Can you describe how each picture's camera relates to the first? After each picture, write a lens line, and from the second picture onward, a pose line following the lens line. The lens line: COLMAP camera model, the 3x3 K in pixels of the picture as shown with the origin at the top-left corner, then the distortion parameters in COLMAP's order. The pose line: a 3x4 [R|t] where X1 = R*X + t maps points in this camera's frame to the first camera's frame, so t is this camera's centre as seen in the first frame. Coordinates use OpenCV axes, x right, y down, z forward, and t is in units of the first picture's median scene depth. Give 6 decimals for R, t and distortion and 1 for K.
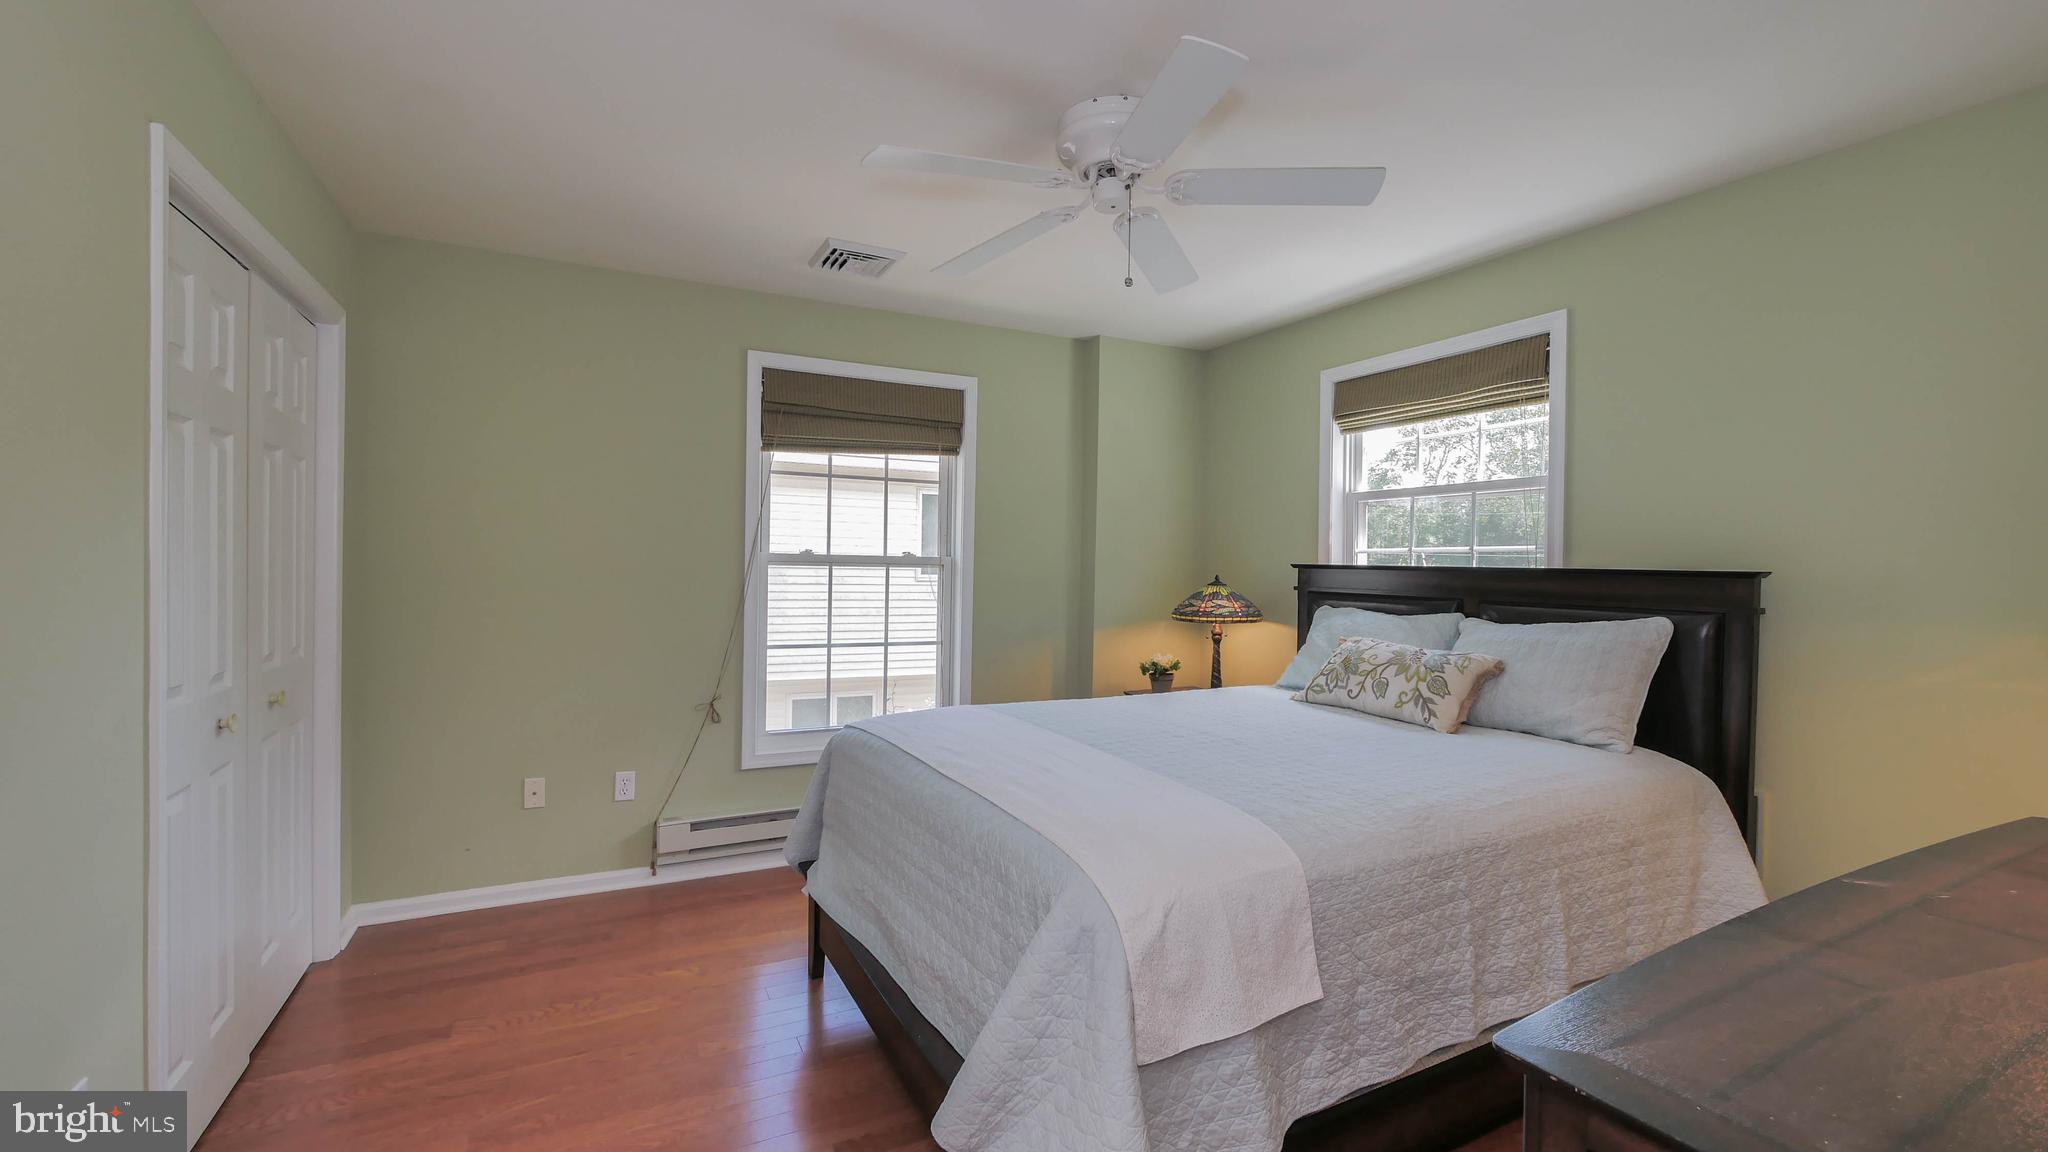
lens RADIAL K [[842.7, 0, 1019.5], [0, 842.7, 576.0], [0, 0, 1]] dist [-0.006892, -0.000036]
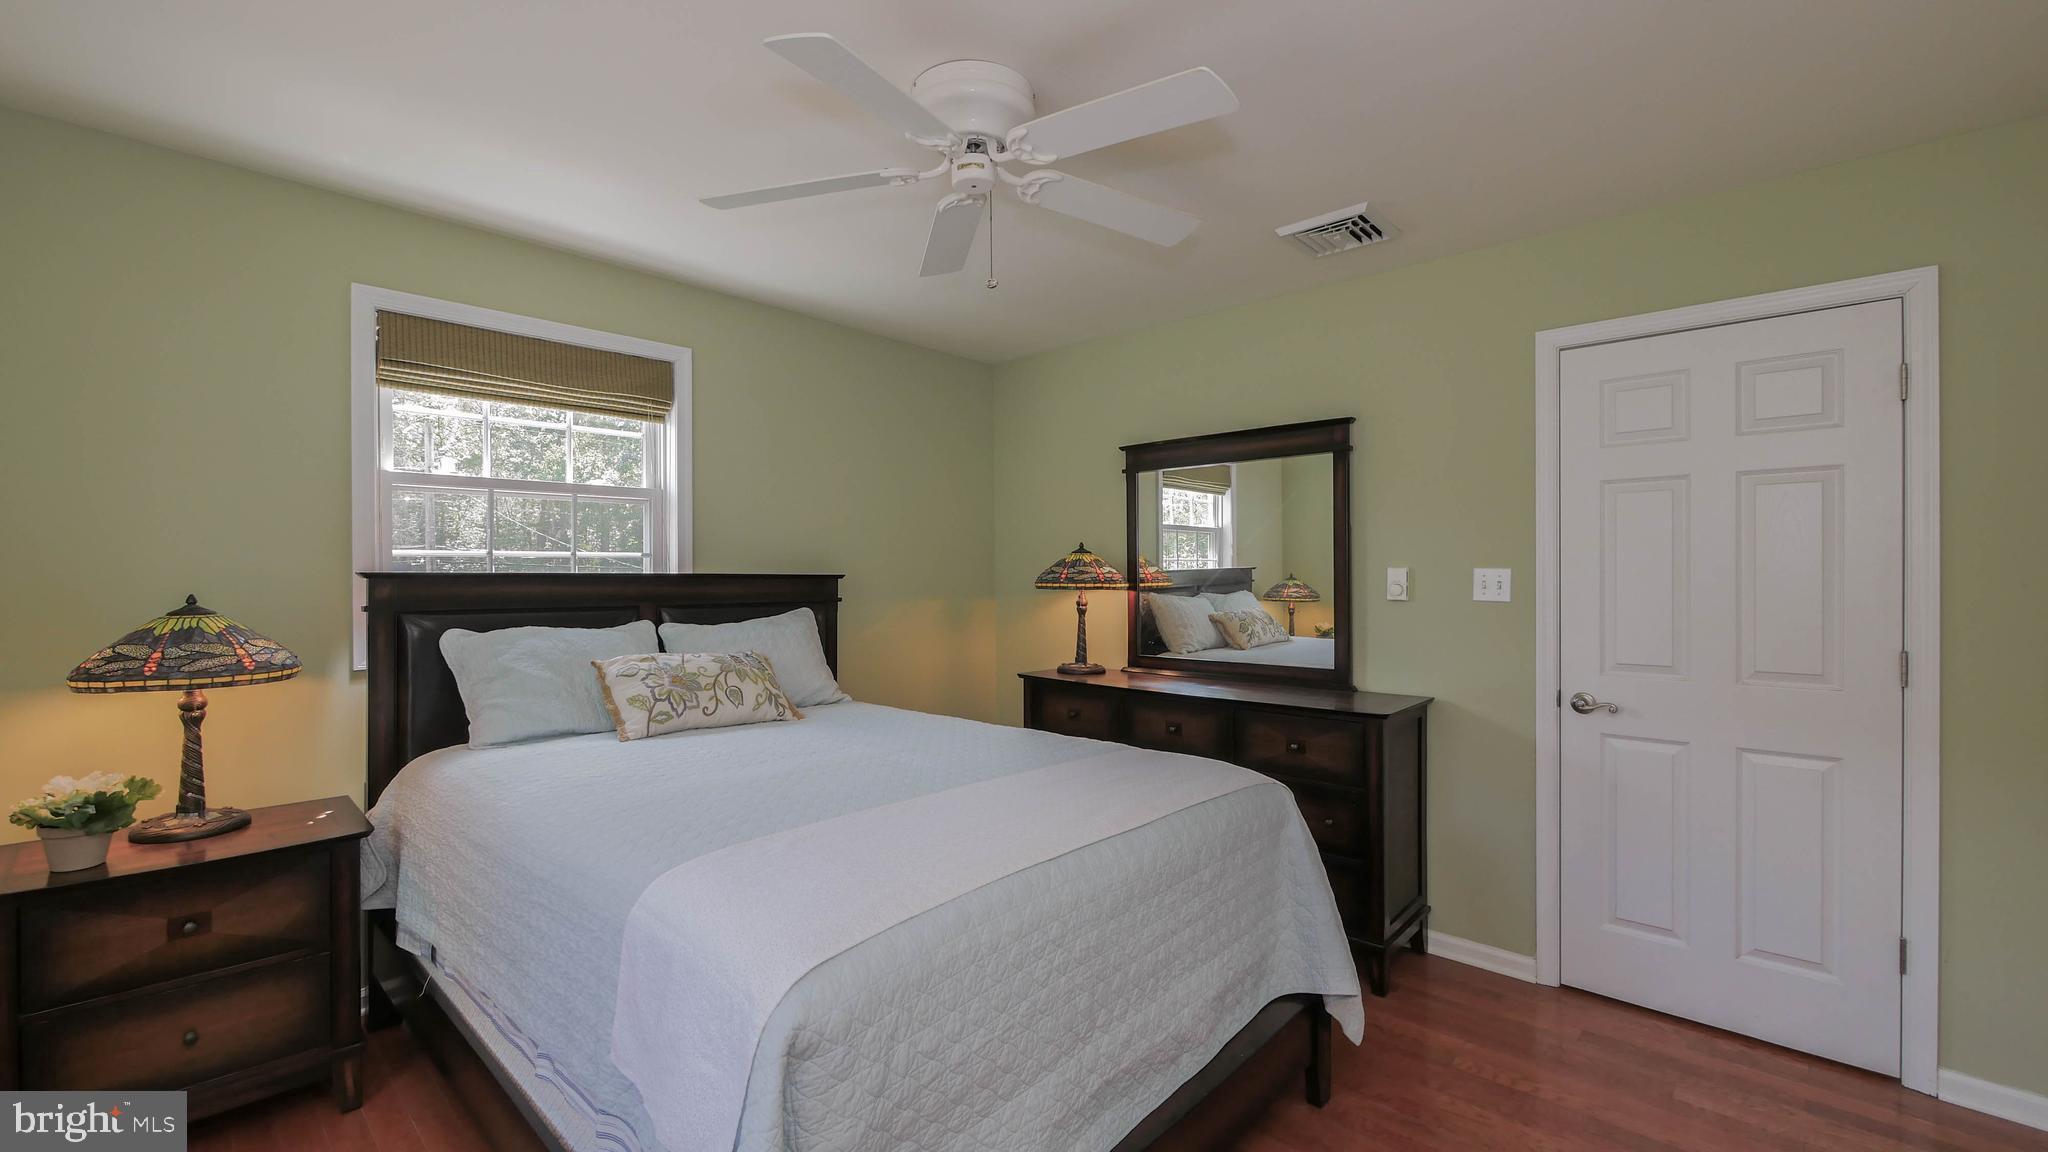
lens RADIAL K [[842.7, 0, 1019.5], [0, 842.7, 576.0], [0, 0, 1]] dist [-0.006892, -0.000036]
pose [[-0.330699, -0.012704, 0.943651, -0.581015], [0.013183, 0.999750, 0.018079, -0.021348], [-0.943644, 0.018418, -0.330449, 0.948570]]
